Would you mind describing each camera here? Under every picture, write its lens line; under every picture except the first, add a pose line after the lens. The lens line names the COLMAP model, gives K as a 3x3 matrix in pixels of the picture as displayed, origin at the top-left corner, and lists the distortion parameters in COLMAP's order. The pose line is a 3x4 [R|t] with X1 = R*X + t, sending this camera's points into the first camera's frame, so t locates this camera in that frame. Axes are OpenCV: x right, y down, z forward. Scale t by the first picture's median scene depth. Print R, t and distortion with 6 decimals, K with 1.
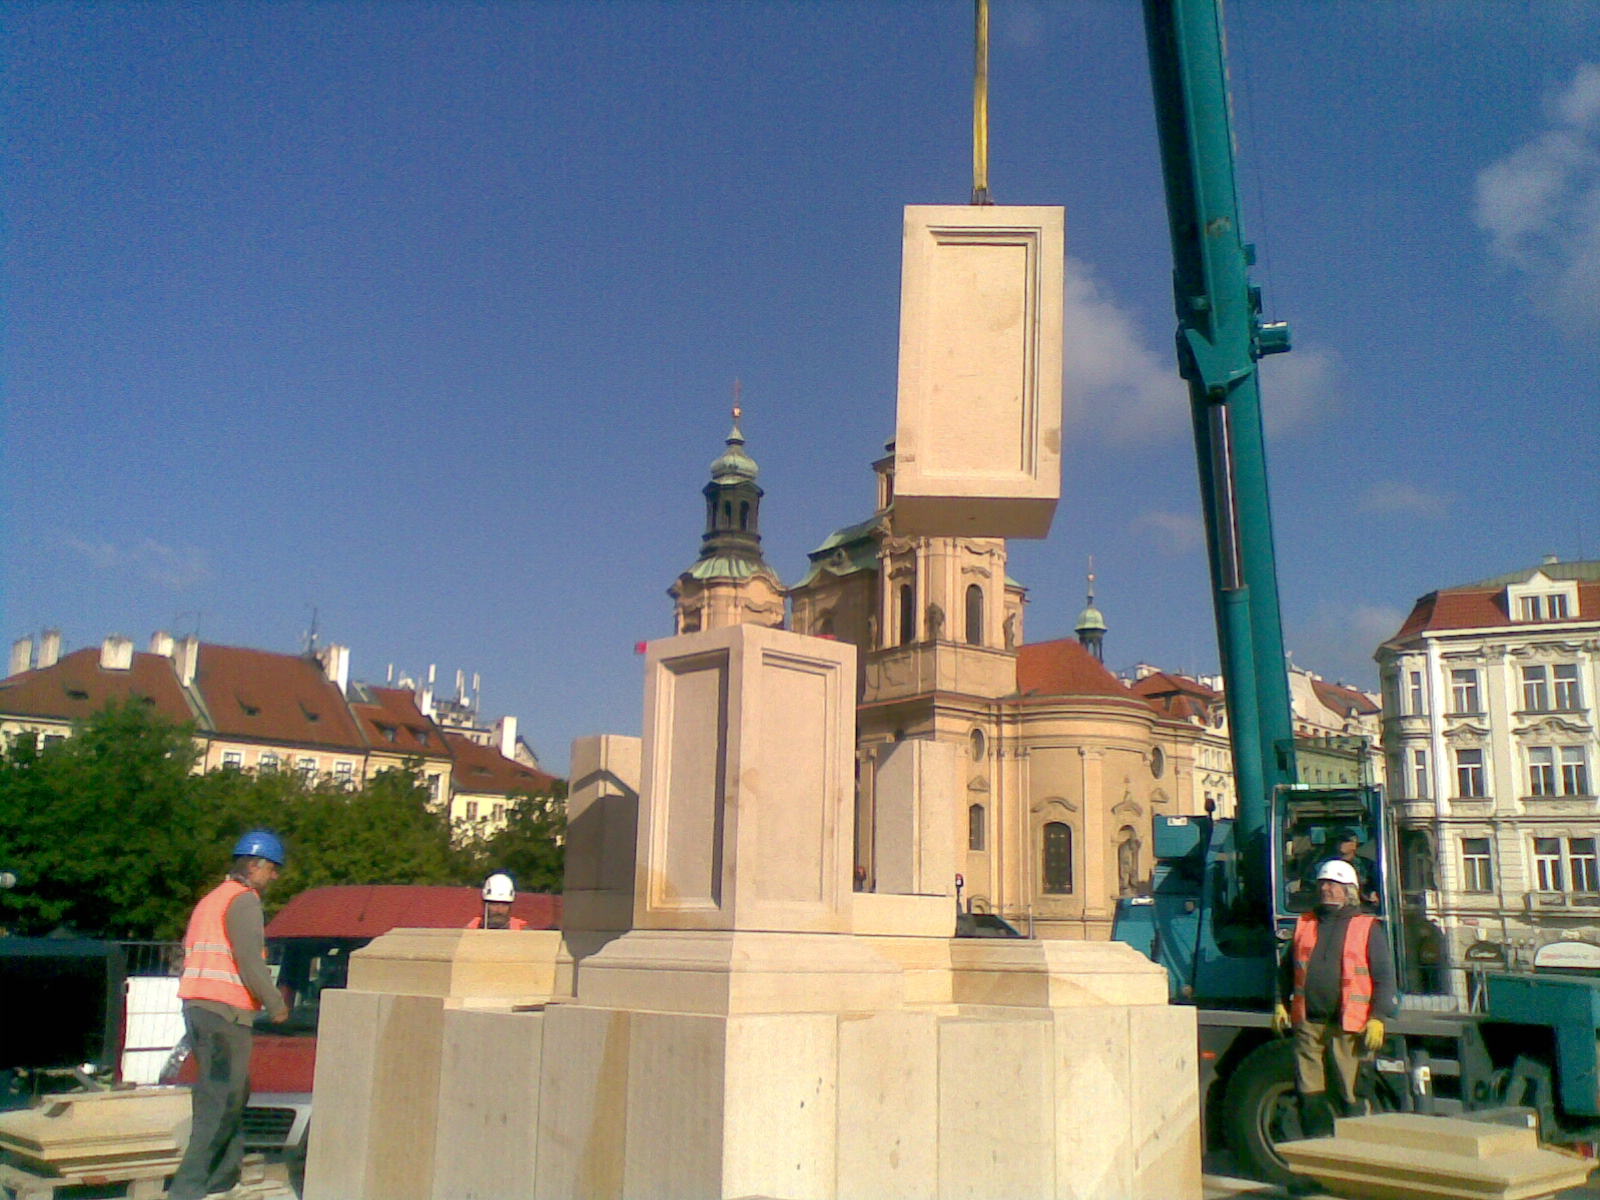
lens RADIAL K [[1585.4, 0, 816.1], [0, 1585.4, 598.6], [0, 0, 1]] dist [0.027655, 0.000000]
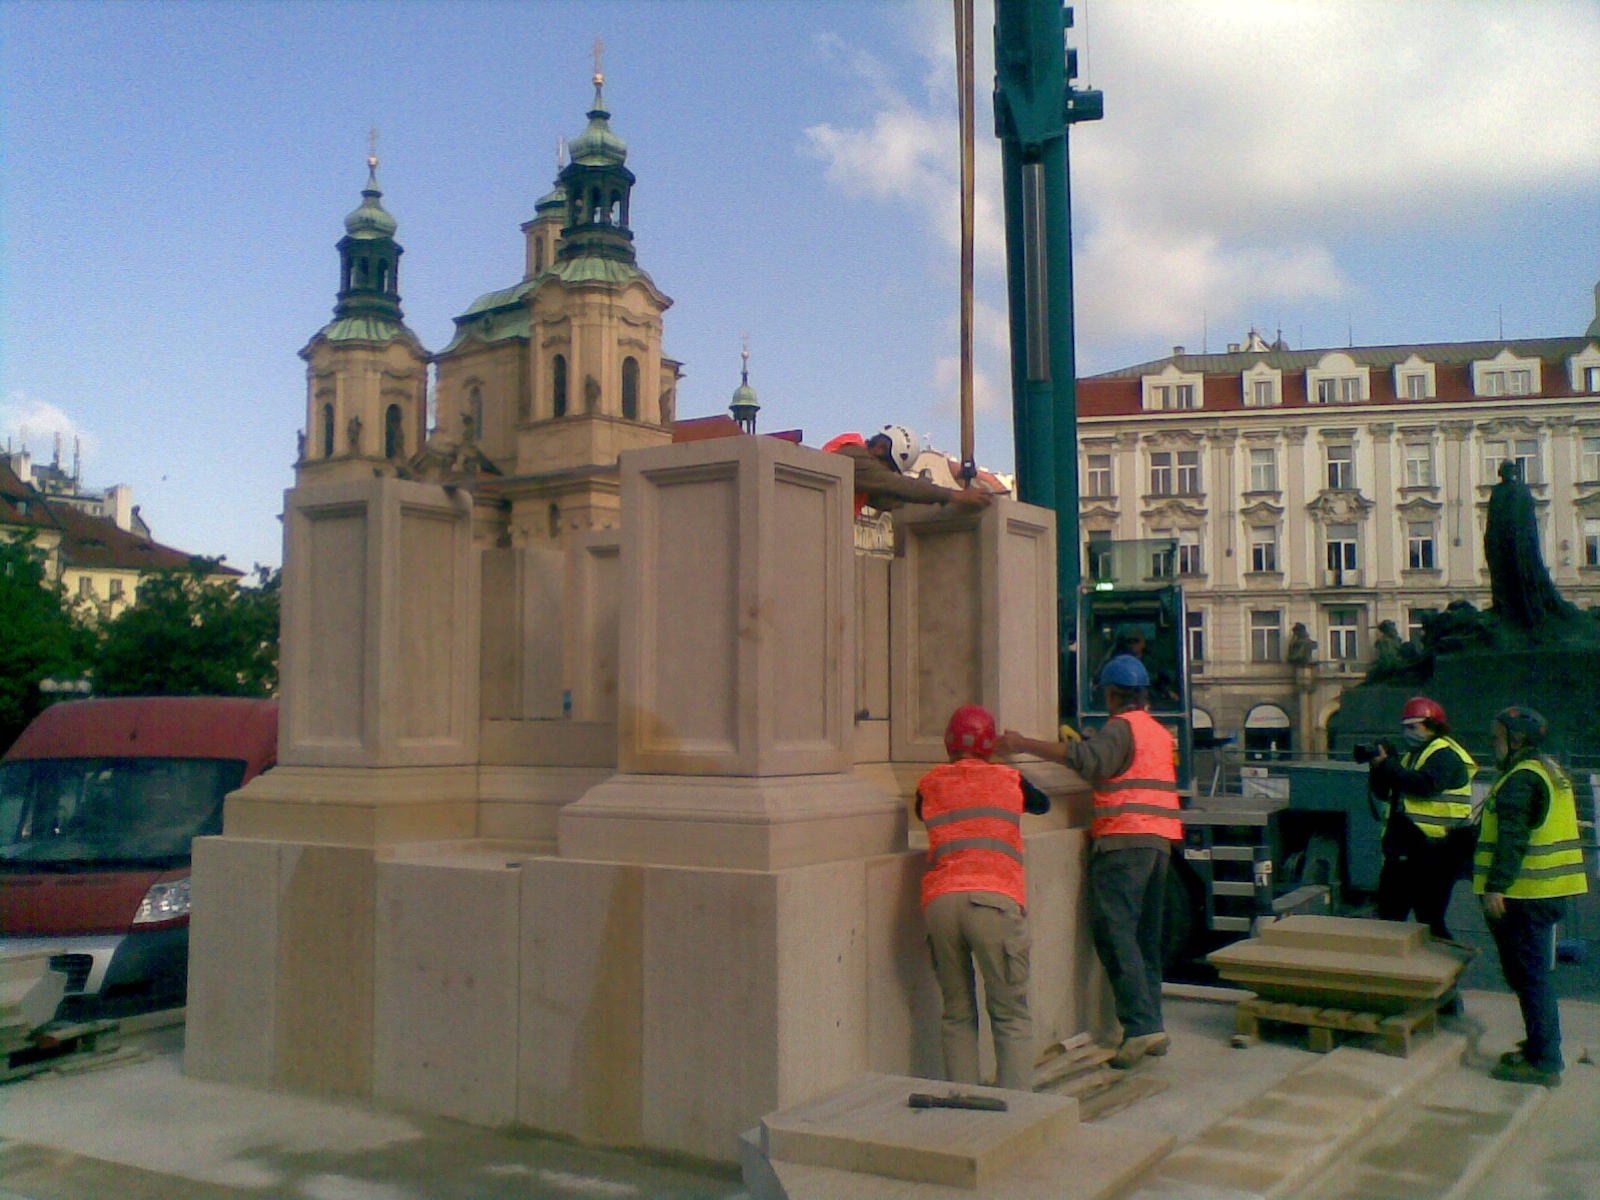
lens RADIAL K [[1585.4, 0, 794.5], [0, 1585.4, 593.7], [0, 0, 1]] dist [0.027655, 0.000000]
pose [[0.973526, -0.000792, 0.228577, -0.028768], [-0.031413, 0.990042, 0.137221, -0.002320], [-0.226409, -0.140769, 0.963807, 0.016494]]
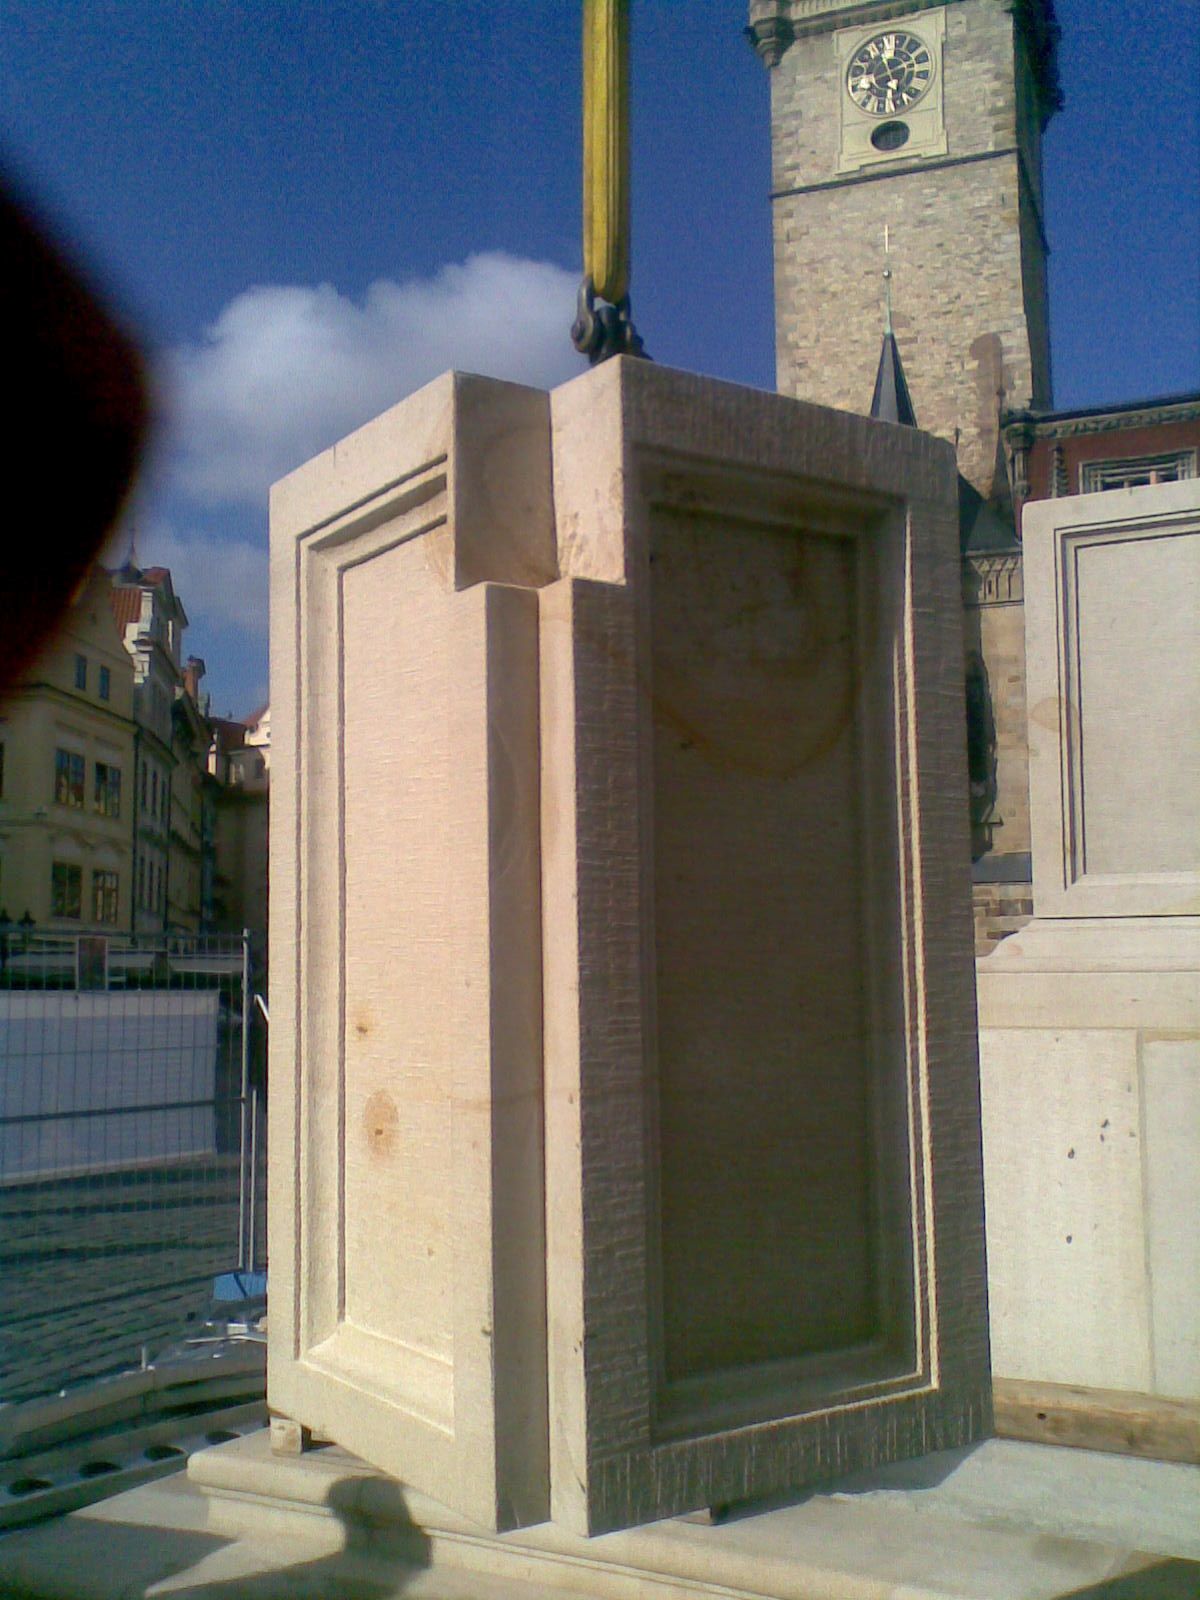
lens RADIAL K [[1585.4, 0, 612.5], [0, 1585.4, 802.5], [0, 0, 1]] dist [0.027655, 0.000000]
pose [[0.285526, -0.129275, -0.949612, 0.072389], [0.205468, 0.976078, -0.071098, 0.020298], [0.936087, -0.174815, 0.305257, 0.072178]]
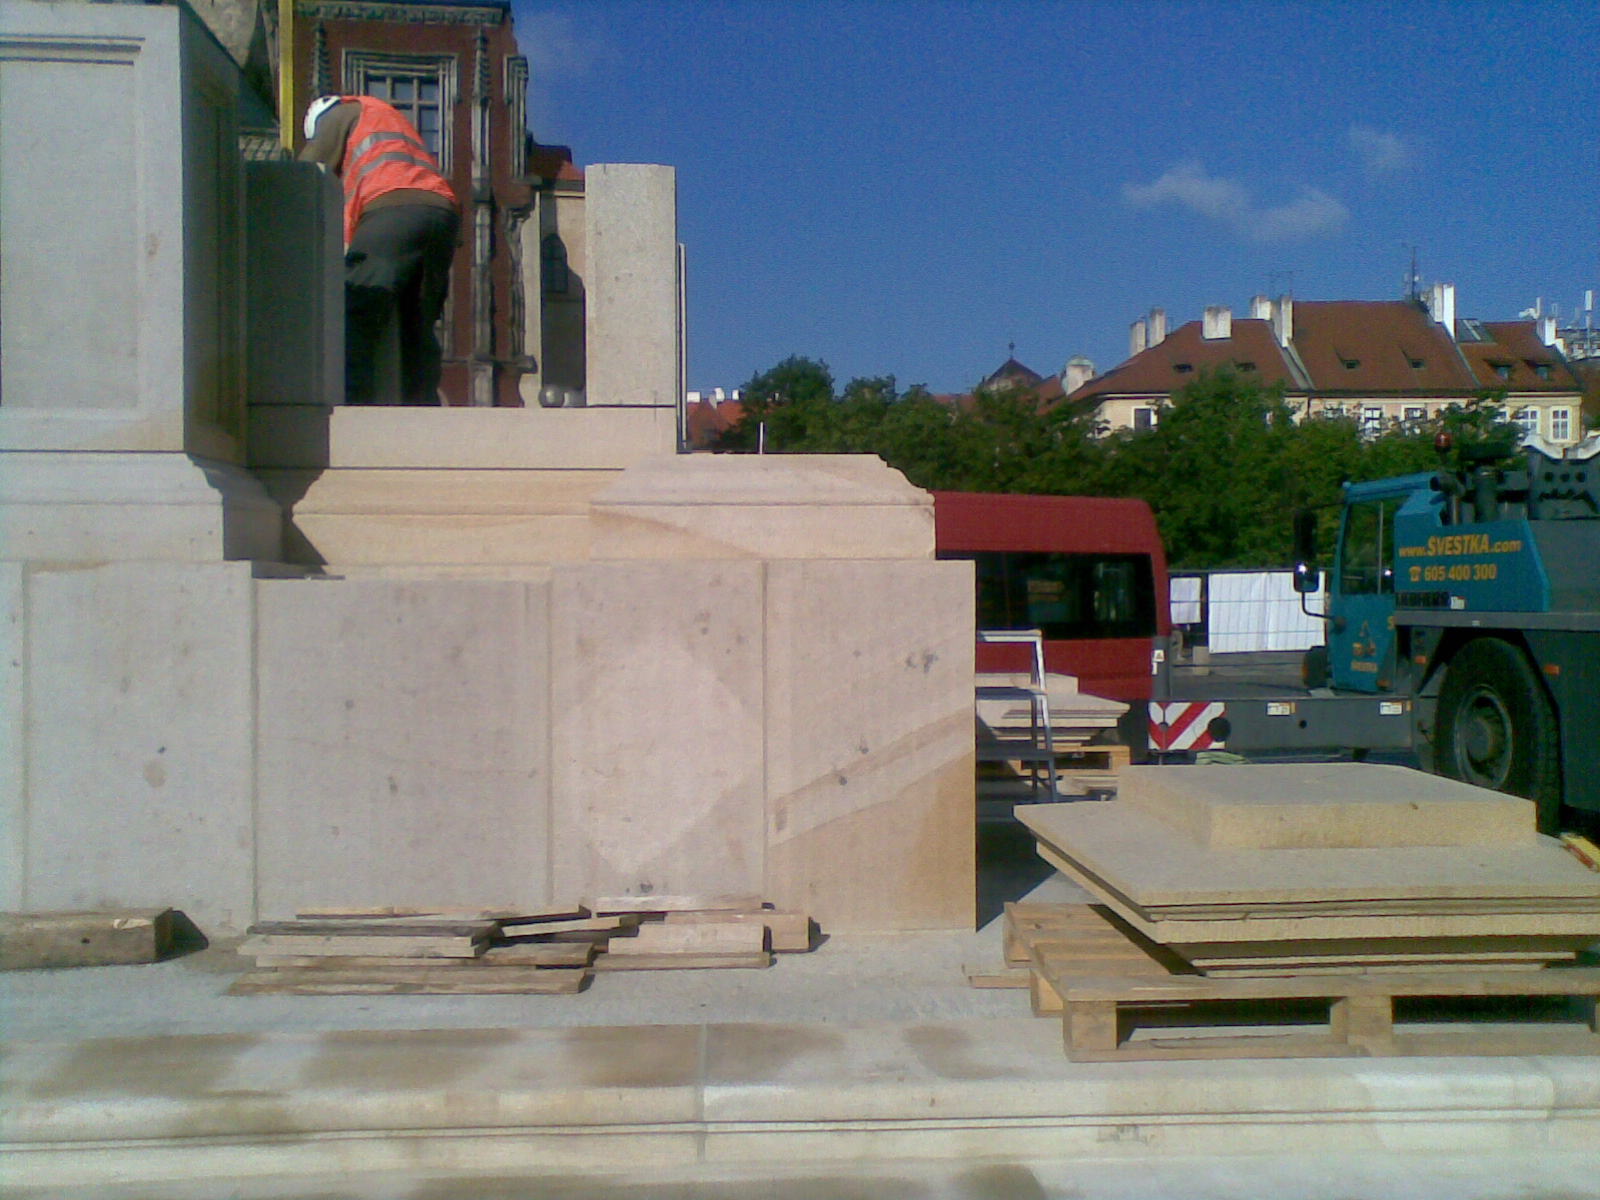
lens RADIAL K [[1585.4, 0, 800.3], [0, 1585.4, 604.3], [0, 0, 1]] dist [0.027655, 0.000000]
pose [[0.745849, -0.016057, -0.665921, 0.084495], [0.156953, 0.975798, 0.152263, 0.027365], [0.647359, -0.218084, 0.730319, 0.085923]]
